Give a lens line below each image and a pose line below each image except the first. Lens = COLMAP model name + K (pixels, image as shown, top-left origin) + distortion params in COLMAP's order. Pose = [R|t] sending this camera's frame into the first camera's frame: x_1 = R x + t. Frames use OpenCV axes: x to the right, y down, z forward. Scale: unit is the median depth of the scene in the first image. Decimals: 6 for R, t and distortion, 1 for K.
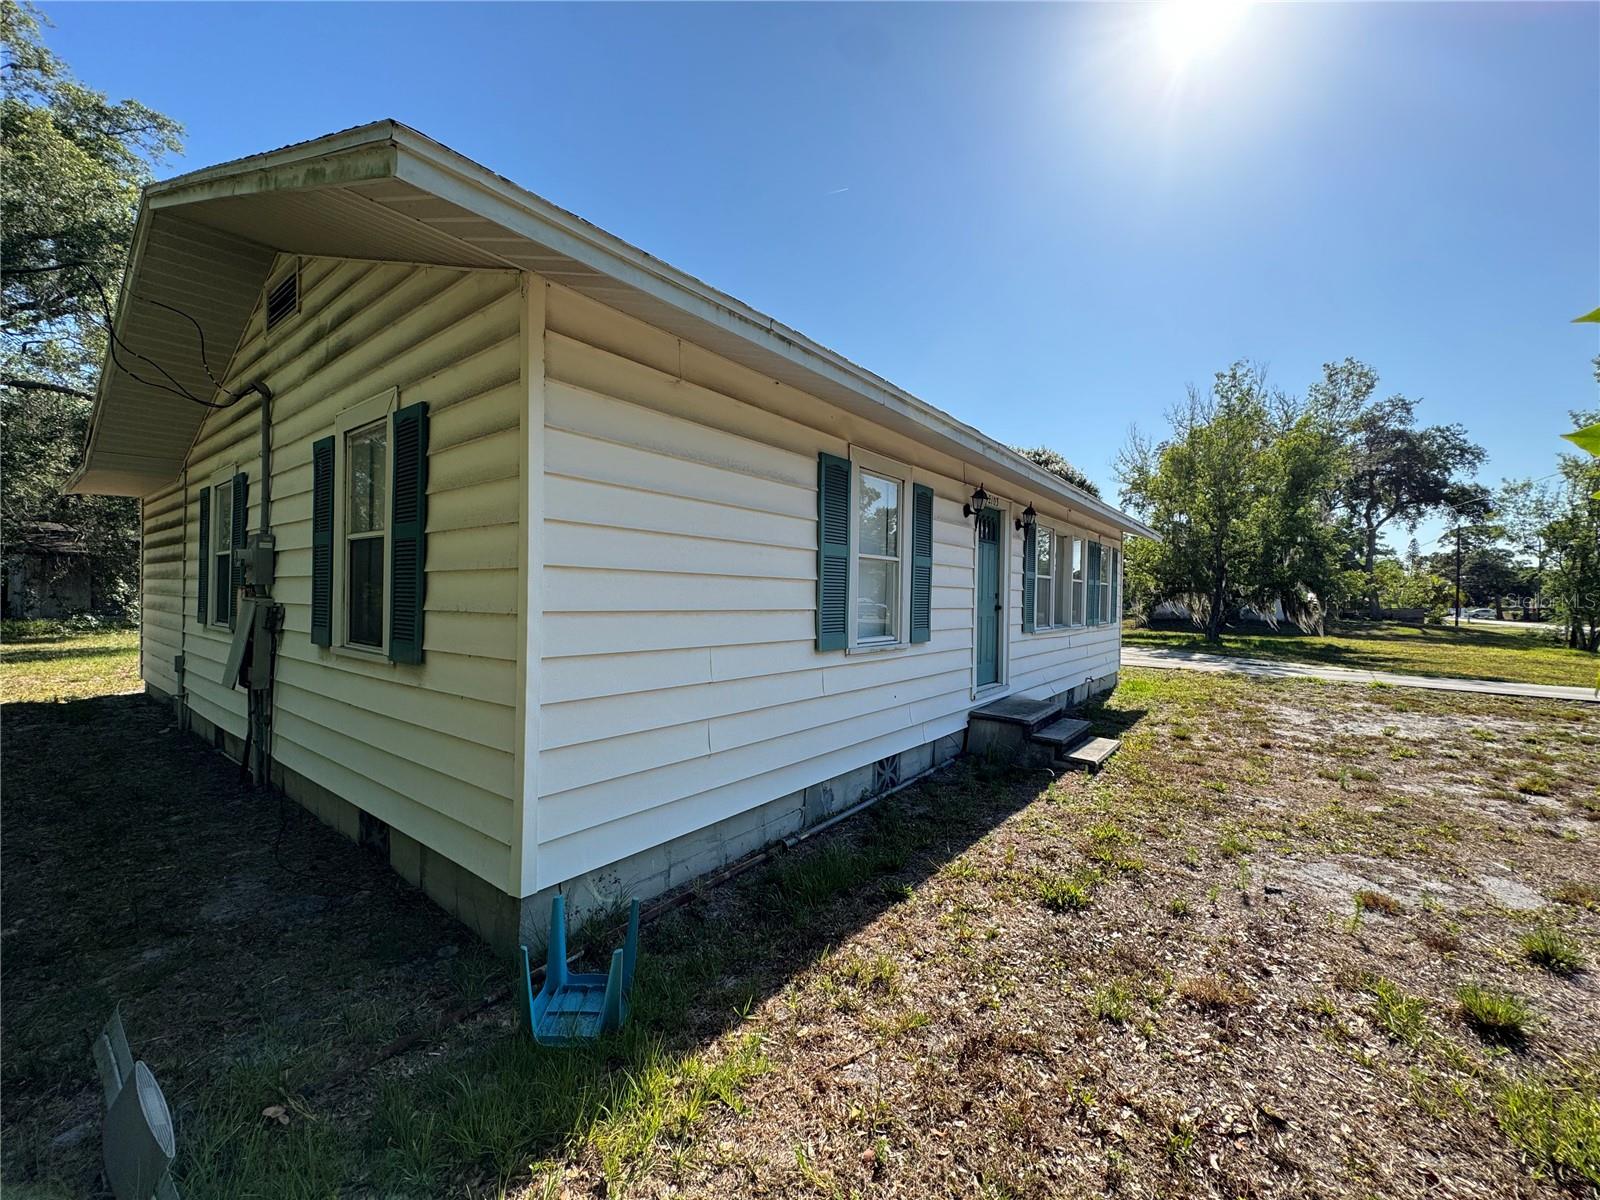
lens RADIAL K [[637.6, 0, 802.0], [0, 637.6, 601.4], [0, 0, 1]] dist [-0.001435, -0.000098]
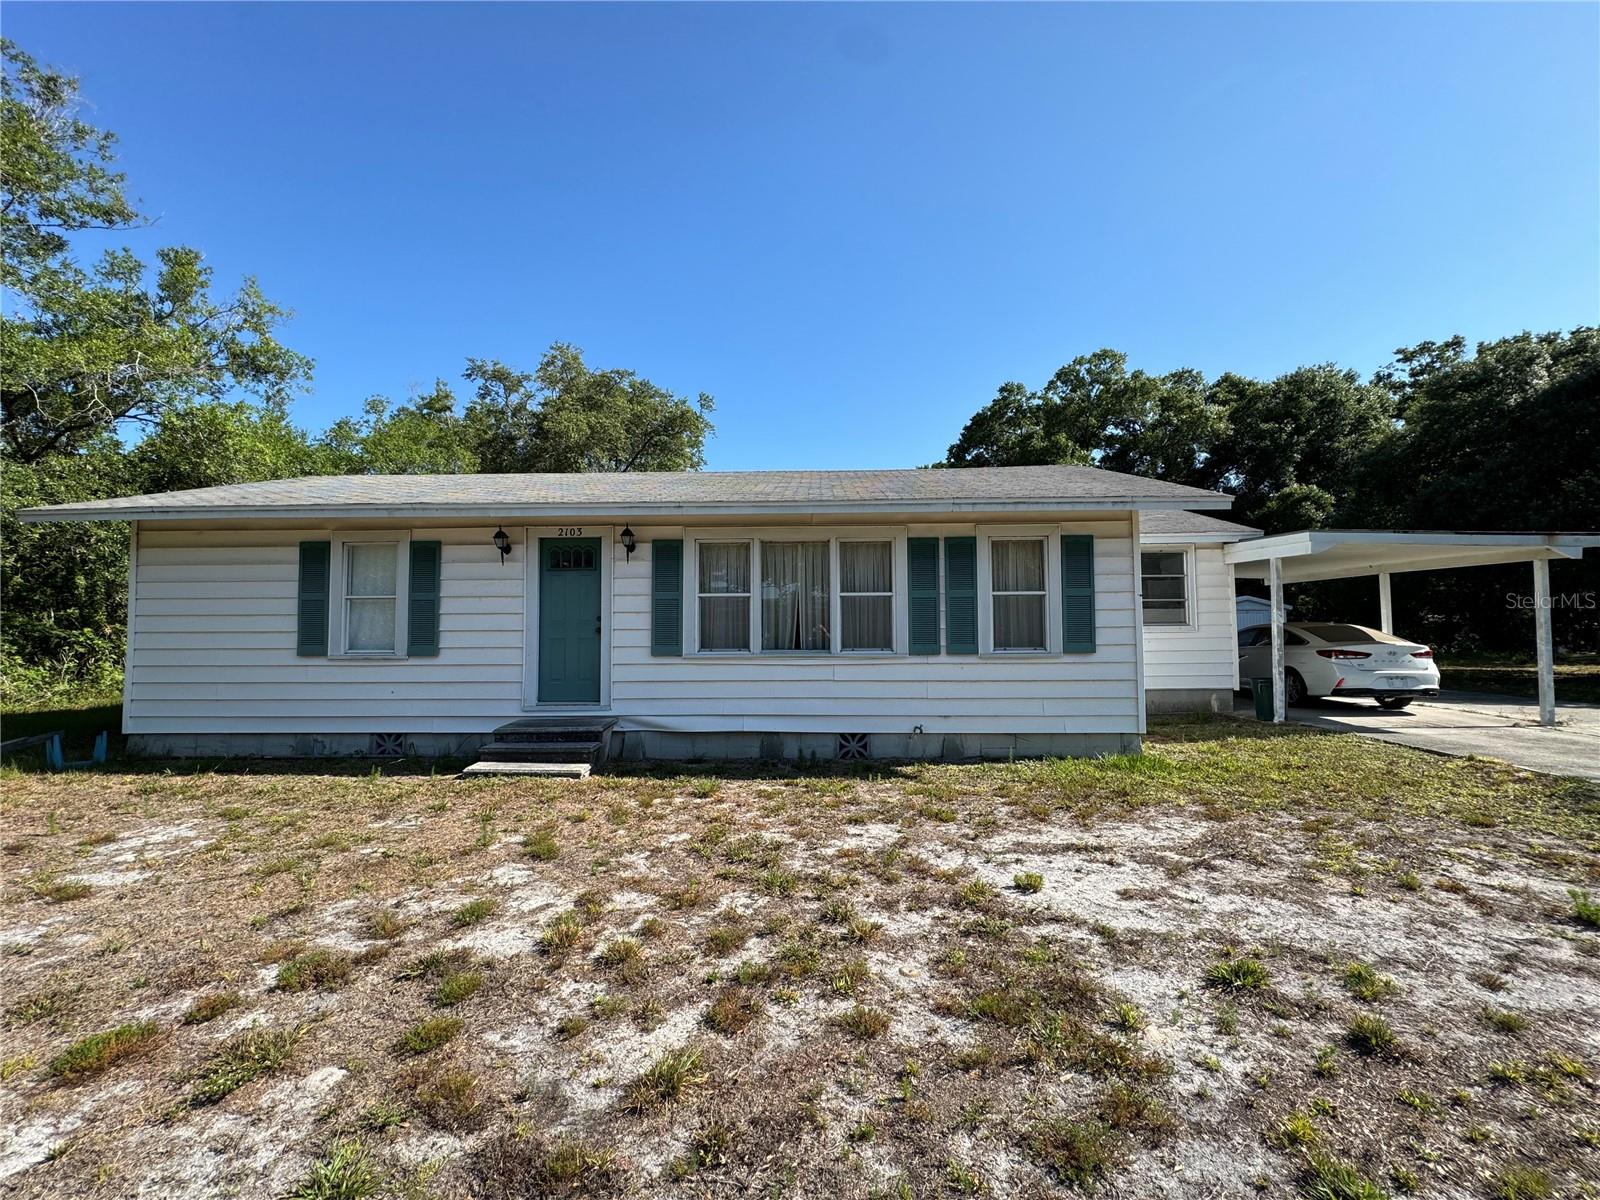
lens RADIAL K [[634.9, 0, 801.8], [0, 634.9, 600.5], [0, 0, 1]] dist [-0.000811, 0.000594]
pose [[0.586739, -0.048234, -0.808338, 1.899306], [0.009056, 0.998553, -0.053011, 0.027930], [0.809726, 0.023783, 0.586327, 0.927946]]
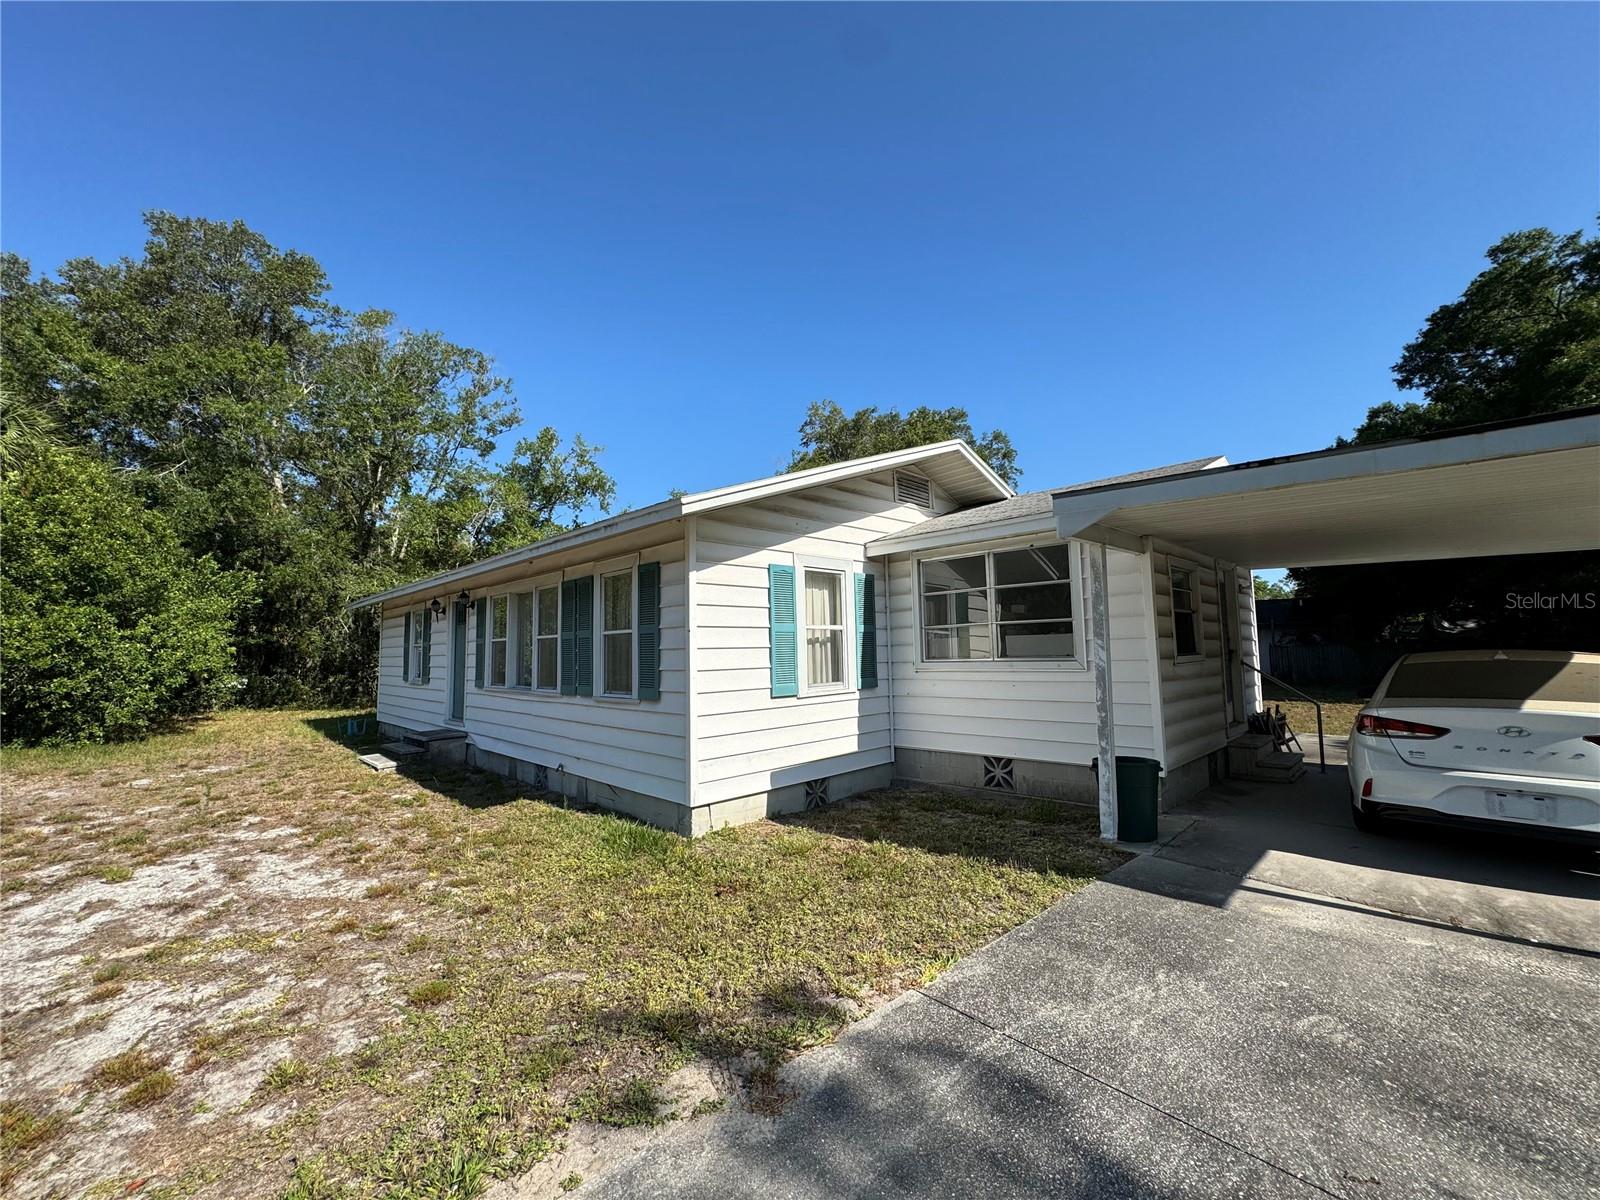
lens RADIAL K [[637.6, 0, 801.0], [0, 637.6, 600.3], [0, 0, 1]] dist [-0.001456, 0.000565]
pose [[-0.134661, -0.088162, -0.986962, 2.295069], [0.012937, 0.995793, -0.090716, -0.000428], [0.990807, -0.024984, -0.132954, 2.725297]]
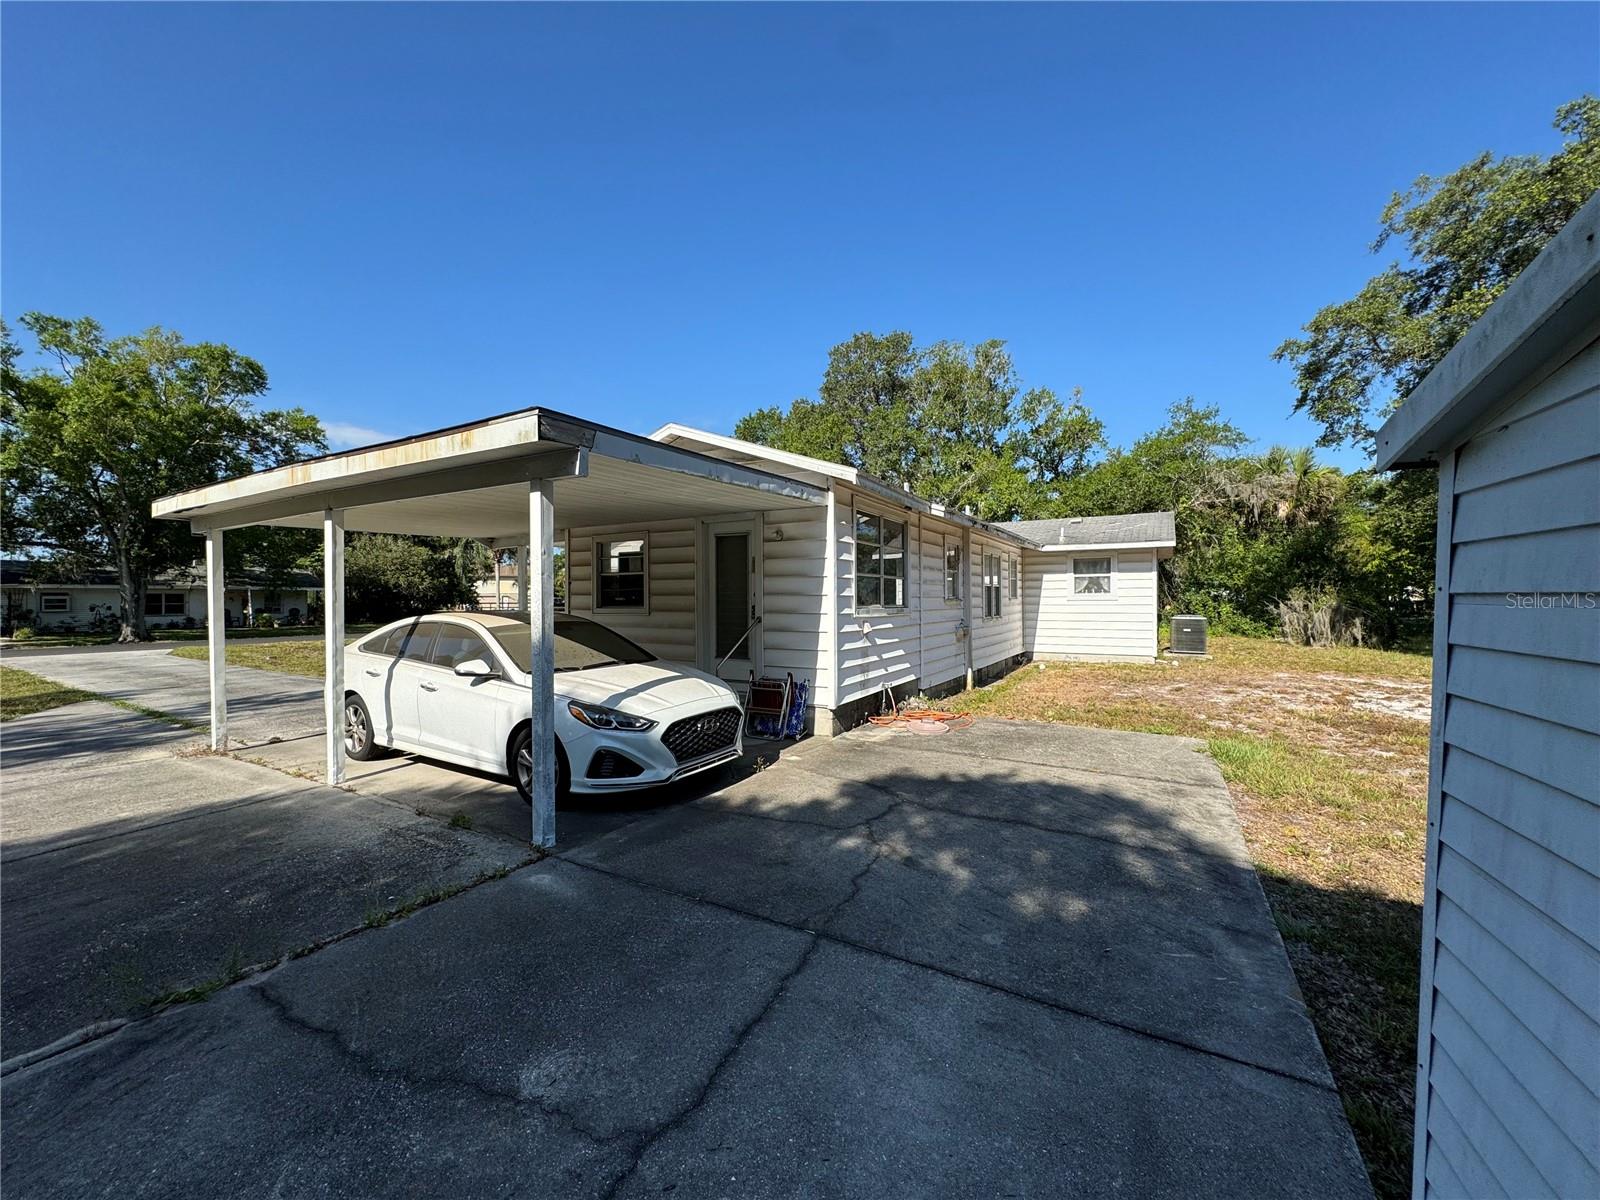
lens RADIAL K [[635.3, 0, 800.5], [0, 635.3, 601.3], [0, 0, 1]] dist [-0.001218, -0.000236]
pose [[-0.991120, -0.008216, -0.132713, 0.667359], [-0.009562, 0.999909, 0.009506, -0.035159], [0.132623, 0.010691, -0.991109, 5.045810]]
